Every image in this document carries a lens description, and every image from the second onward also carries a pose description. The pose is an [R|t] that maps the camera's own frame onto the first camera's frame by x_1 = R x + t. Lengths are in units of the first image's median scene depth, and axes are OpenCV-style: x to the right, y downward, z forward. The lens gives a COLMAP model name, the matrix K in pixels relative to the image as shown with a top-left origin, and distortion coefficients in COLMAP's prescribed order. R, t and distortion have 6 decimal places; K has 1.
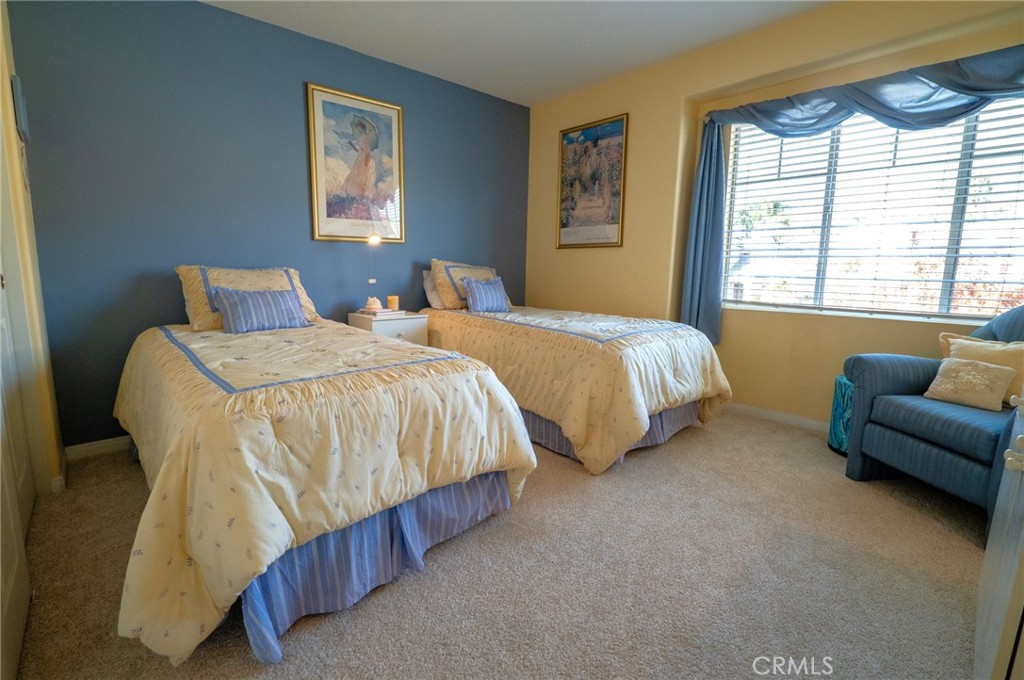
lens RADIAL K [[470.8, 0, 507.5], [0, 470.8, 340.0], [0, 0, 1]] dist [-0.017312, 0.001514]
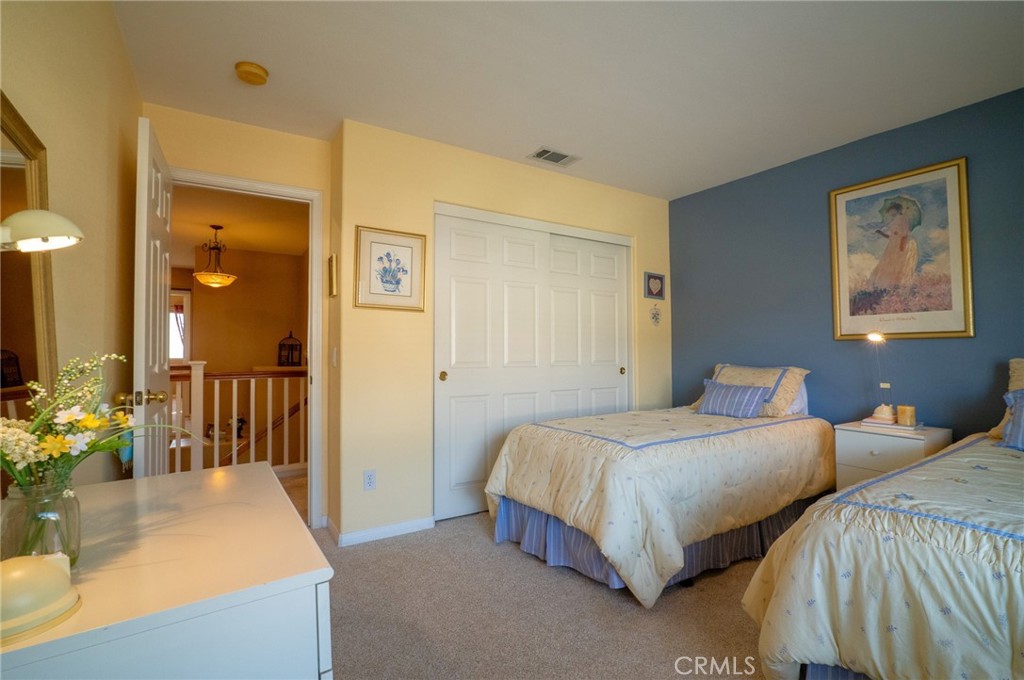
lens RADIAL K [[470.8, 0, 510.4], [0, 470.8, 343.5], [0, 0, 1]] dist [-0.017312, 0.001514]
pose [[-0.146955, -0.029182, -0.988713, 0.640590], [-0.160914, 0.986955, -0.005213, -0.088922], [0.975967, 0.158331, -0.149733, 0.472646]]
